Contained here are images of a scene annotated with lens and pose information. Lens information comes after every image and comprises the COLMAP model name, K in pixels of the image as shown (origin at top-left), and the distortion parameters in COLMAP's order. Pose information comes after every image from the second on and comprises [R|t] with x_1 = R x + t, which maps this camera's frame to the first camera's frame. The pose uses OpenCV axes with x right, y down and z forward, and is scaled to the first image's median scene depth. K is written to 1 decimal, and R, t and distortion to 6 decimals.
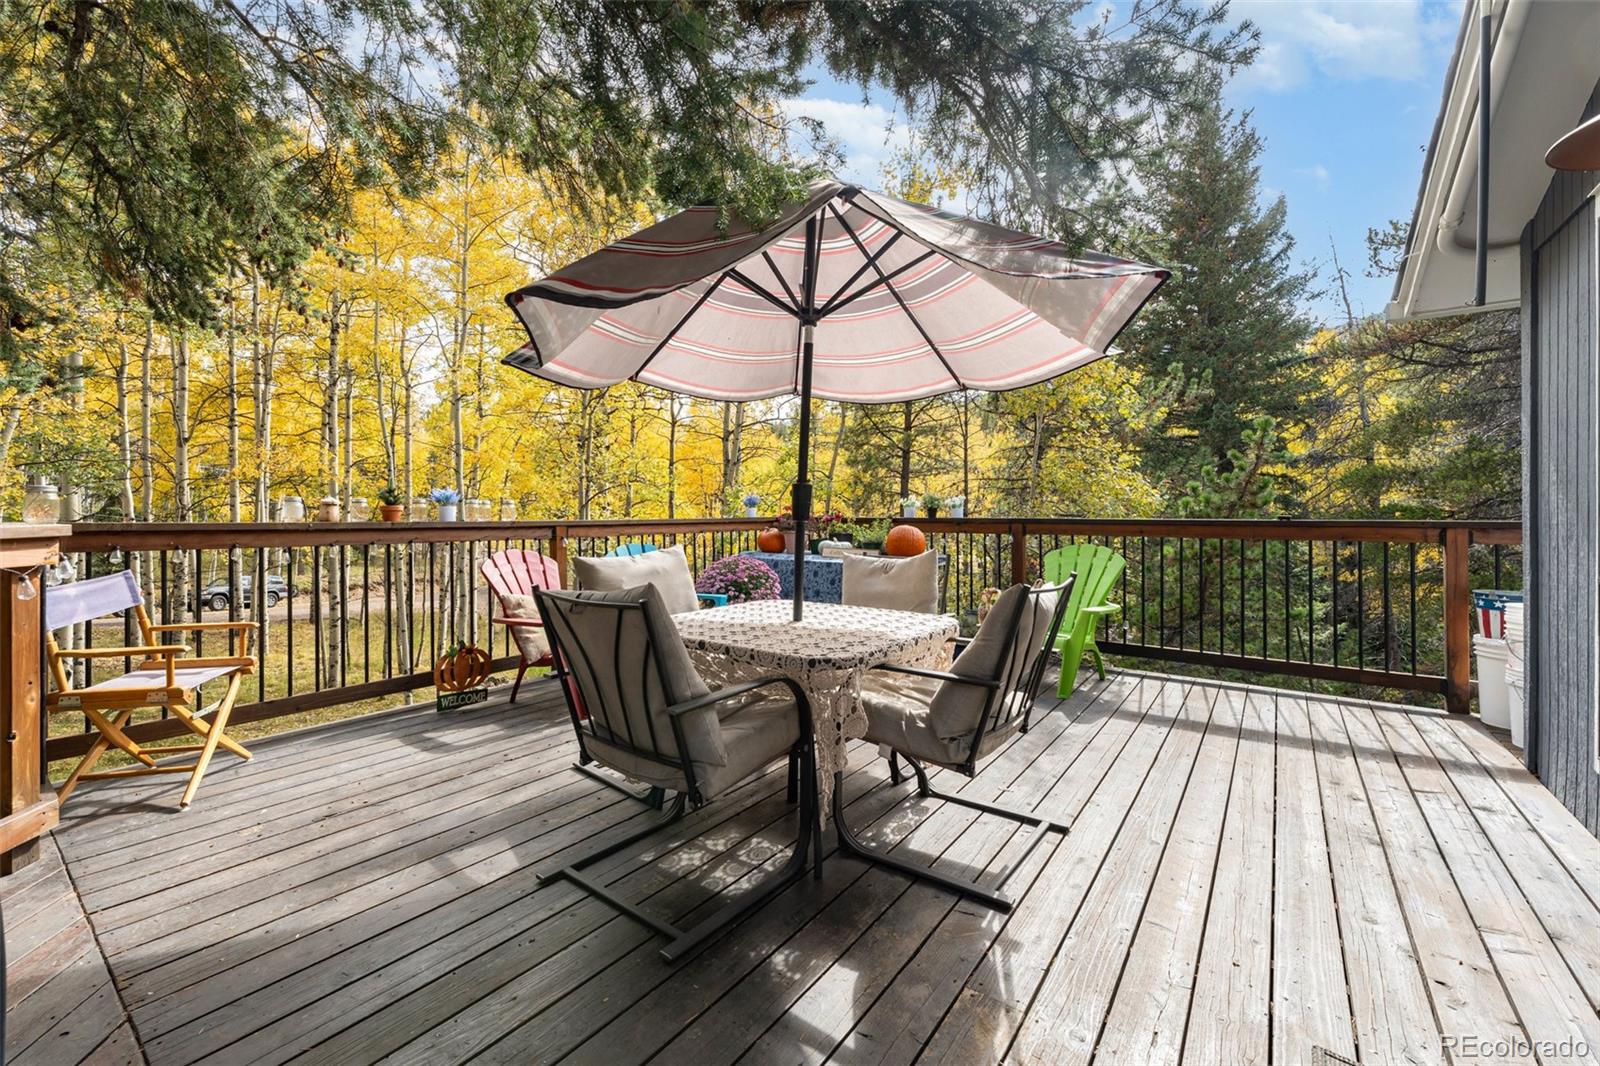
lens RADIAL K [[652.8, 0, 797.0], [0, 652.8, 518.2], [0, 0, 1]] dist [-0.003680, 0.000002]
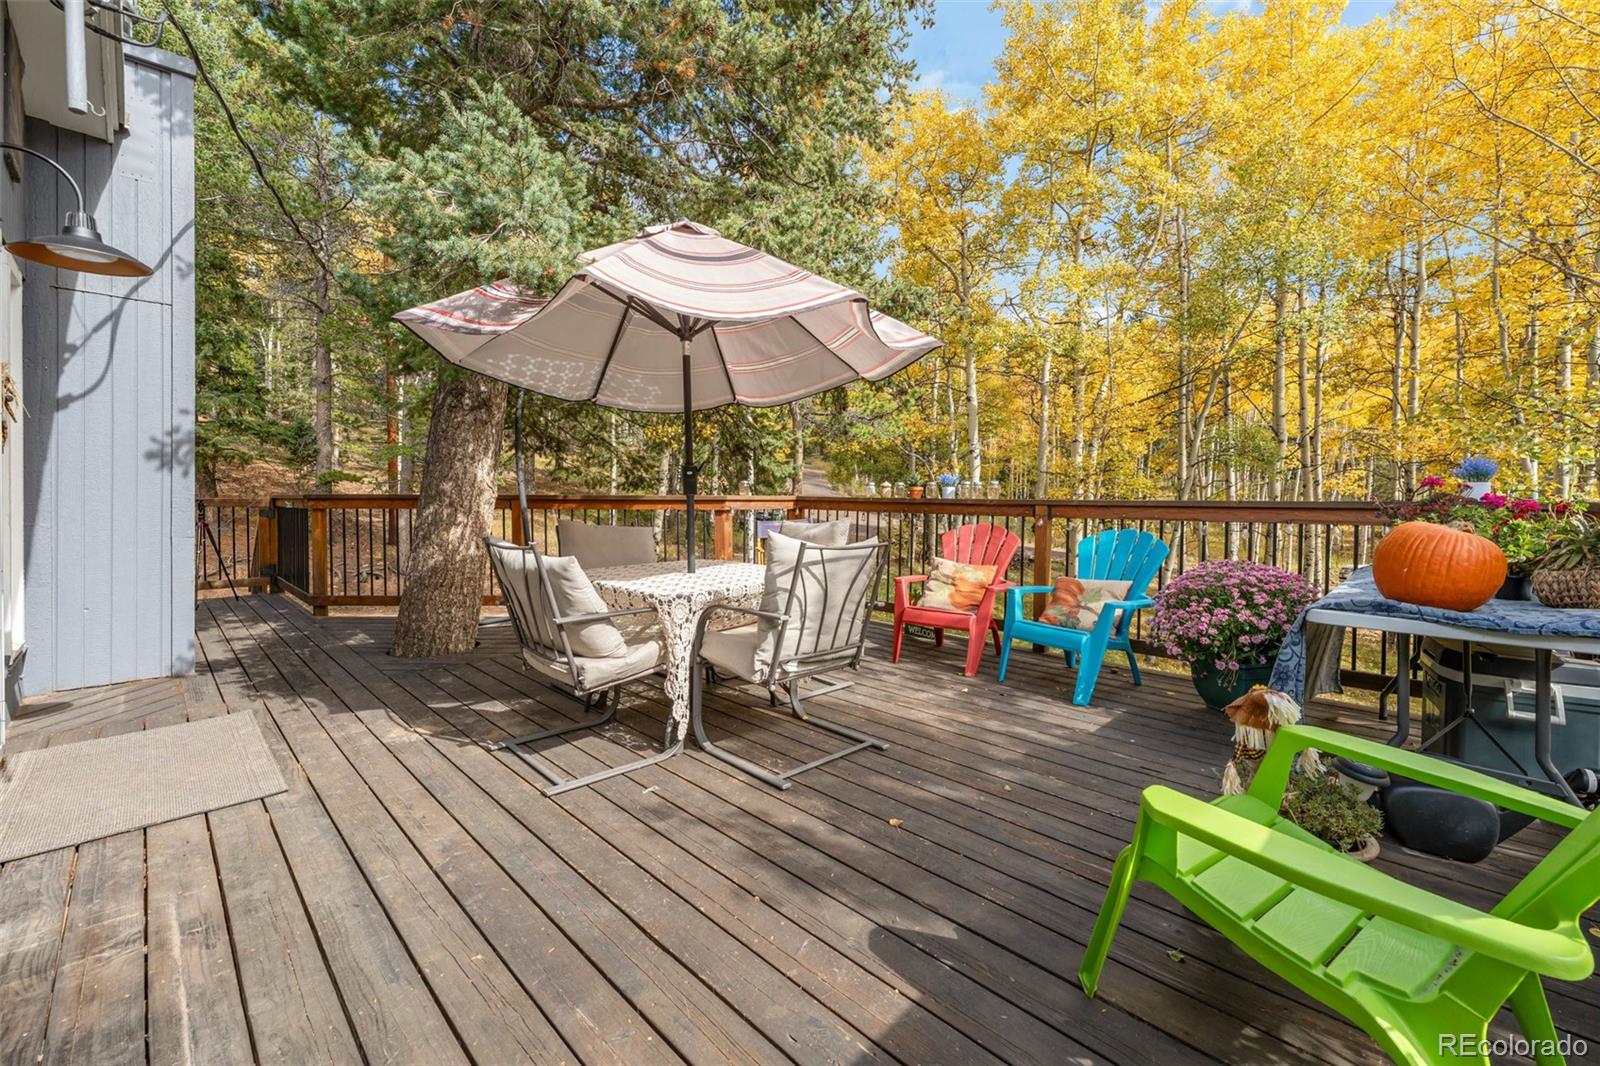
lens RADIAL K [[652.8, 0, 793.7], [0, 652.8, 501.5], [0, 0, 1]] dist [-0.003680, 0.000002]
pose [[-0.149237, 0.010362, -0.988747, 1.294518], [-0.011361, 0.999861, 0.012193, -0.001998], [0.988736, 0.013053, -0.149098, 1.448572]]
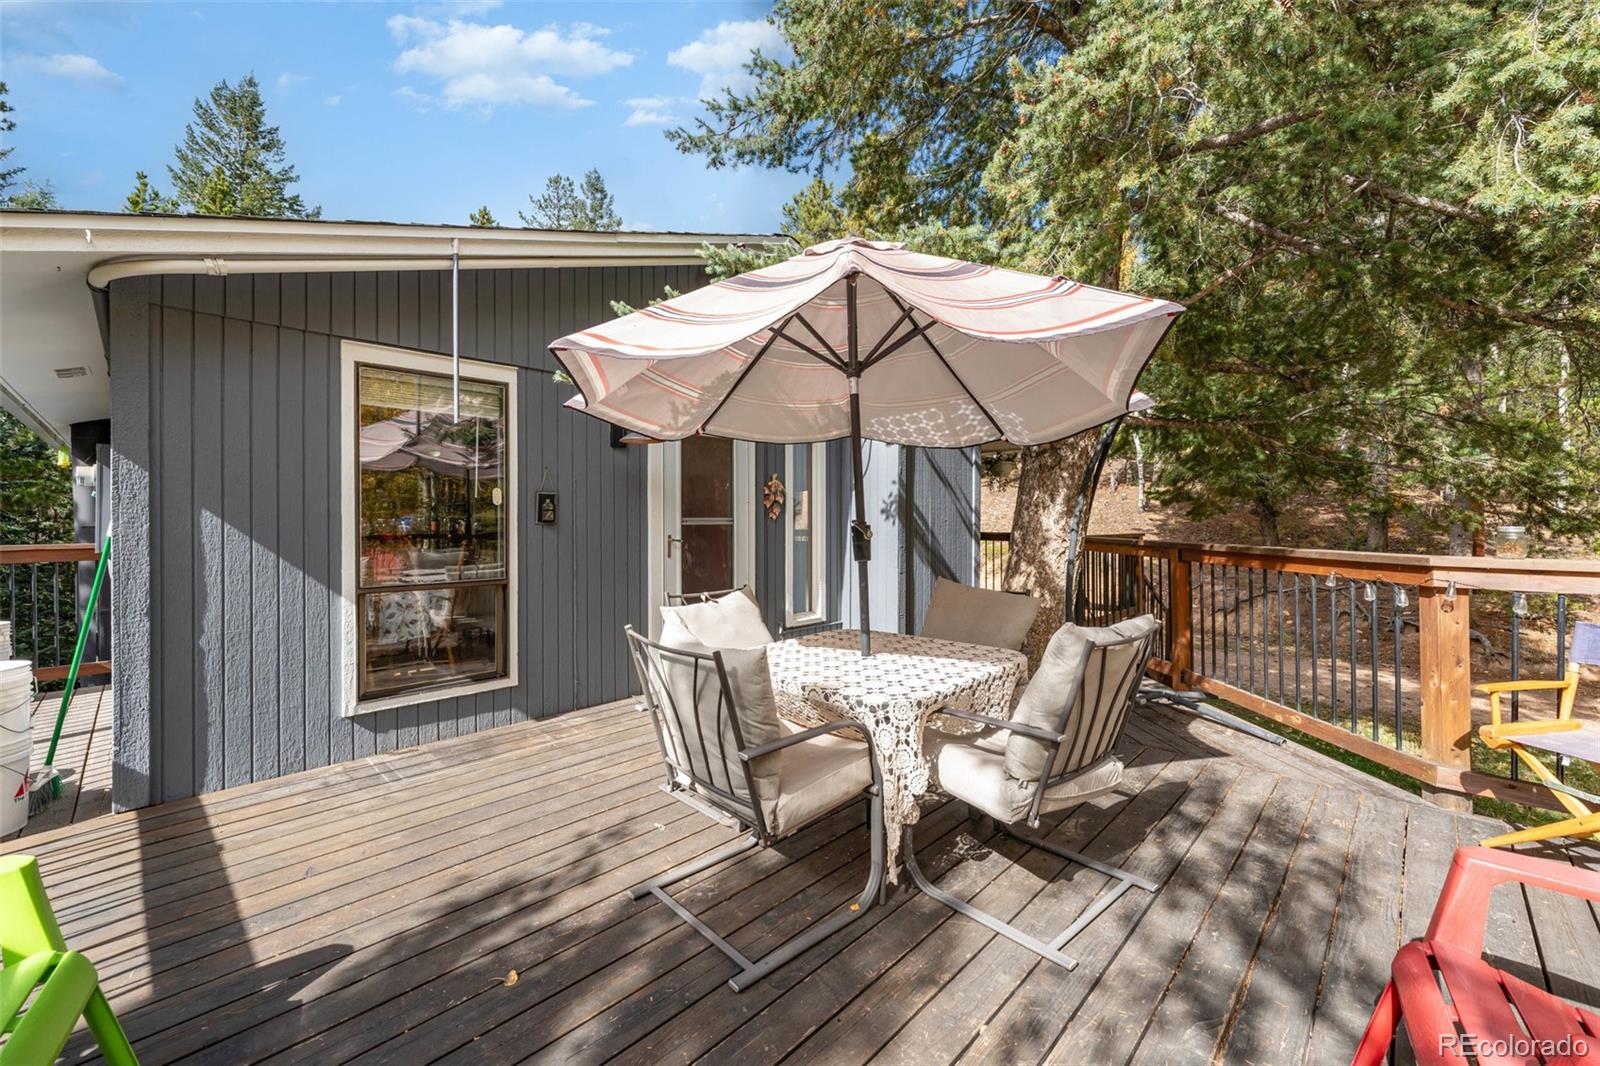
lens RADIAL K [[652.8, 0, 802.1], [0, 652.8, 518.2], [0, 0, 1]] dist [-0.003680, 0.000002]
pose [[-0.992960, -0.000476, 0.118452, -0.024426], [0.000678, 0.999953, 0.009698, -0.077469], [-0.118451, 0.009710, -0.992912, 2.155371]]
